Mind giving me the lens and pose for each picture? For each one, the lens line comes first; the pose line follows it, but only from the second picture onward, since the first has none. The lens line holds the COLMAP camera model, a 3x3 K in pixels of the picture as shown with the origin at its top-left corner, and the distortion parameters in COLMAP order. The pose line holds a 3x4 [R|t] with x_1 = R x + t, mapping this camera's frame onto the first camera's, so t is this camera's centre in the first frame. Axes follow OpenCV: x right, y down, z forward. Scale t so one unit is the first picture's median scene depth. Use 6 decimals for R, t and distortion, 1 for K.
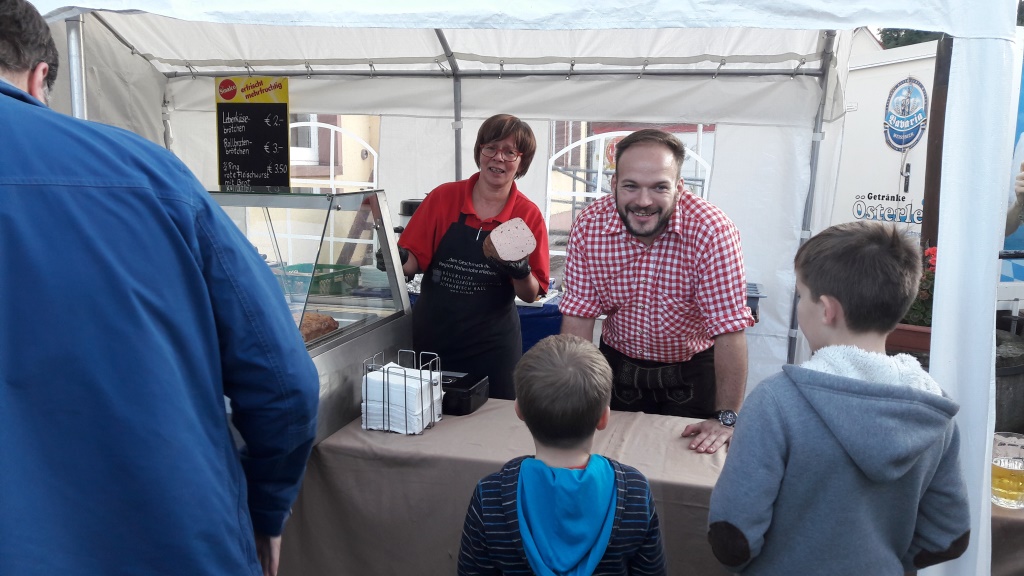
lens RADIAL K [[816.7, 0, 512.0], [0, 816.7, 288.0], [0, 0, 1]] dist [0.099732, -0.242110]
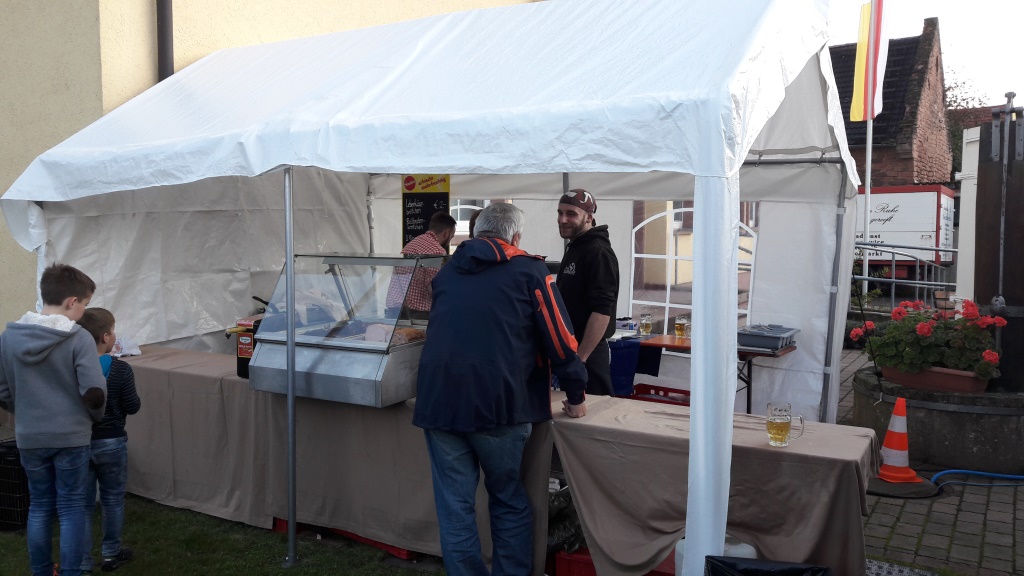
lens RADIAL K [[816.7, 0, 512.0], [0, 816.7, 288.0], [0, 0, 1]] dist [0.099732, -0.242110]
pose [[0.964712, 0.006268, -0.263231, 0.189956], [-0.025955, 0.997111, -0.071380, 0.029575], [0.262023, 0.075693, 0.962089, -0.273807]]
